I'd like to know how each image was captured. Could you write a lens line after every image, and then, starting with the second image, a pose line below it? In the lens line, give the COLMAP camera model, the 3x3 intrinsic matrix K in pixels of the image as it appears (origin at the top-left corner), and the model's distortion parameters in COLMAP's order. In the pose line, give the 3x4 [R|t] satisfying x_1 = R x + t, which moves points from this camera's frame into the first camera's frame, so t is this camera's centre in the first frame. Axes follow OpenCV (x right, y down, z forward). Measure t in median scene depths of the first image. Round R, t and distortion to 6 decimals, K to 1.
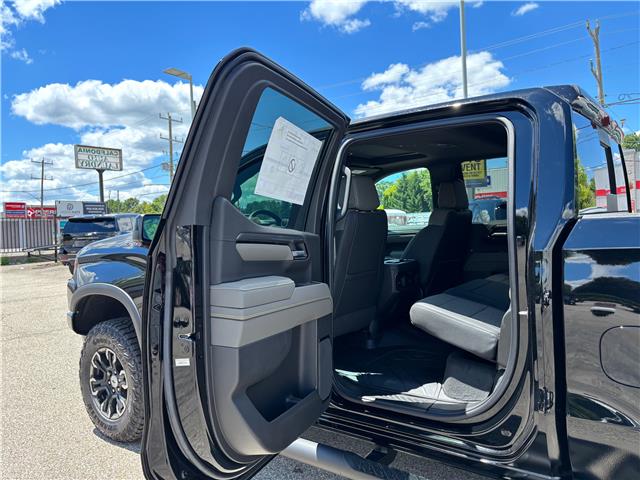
lens RADIAL K [[486.9, 0, 315.2], [0, 486.9, 235.6], [0, 0, 1]] dist [0.047370, -0.045418]
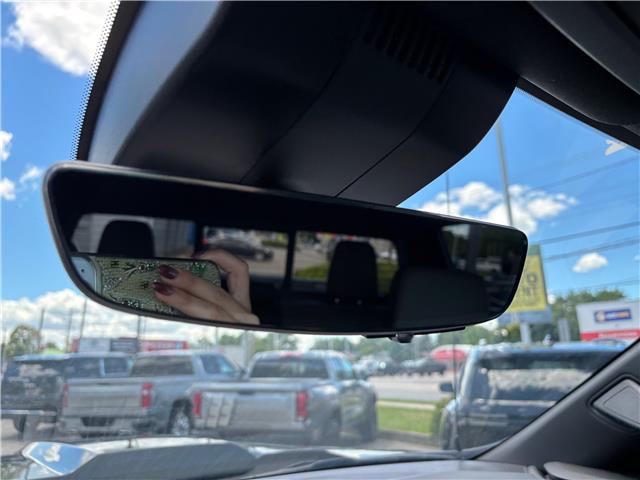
lens RADIAL K [[482.2, 0, 326.8], [0, 482.2, 225.3], [0, 0, 1]] dist [0.044436, -0.060524]
pose [[0.971919, -0.042935, -0.231368, 0.124657], [-0.025877, 0.957751, -0.286432, -0.017115], [0.233891, 0.284375, 0.929745, 0.170536]]
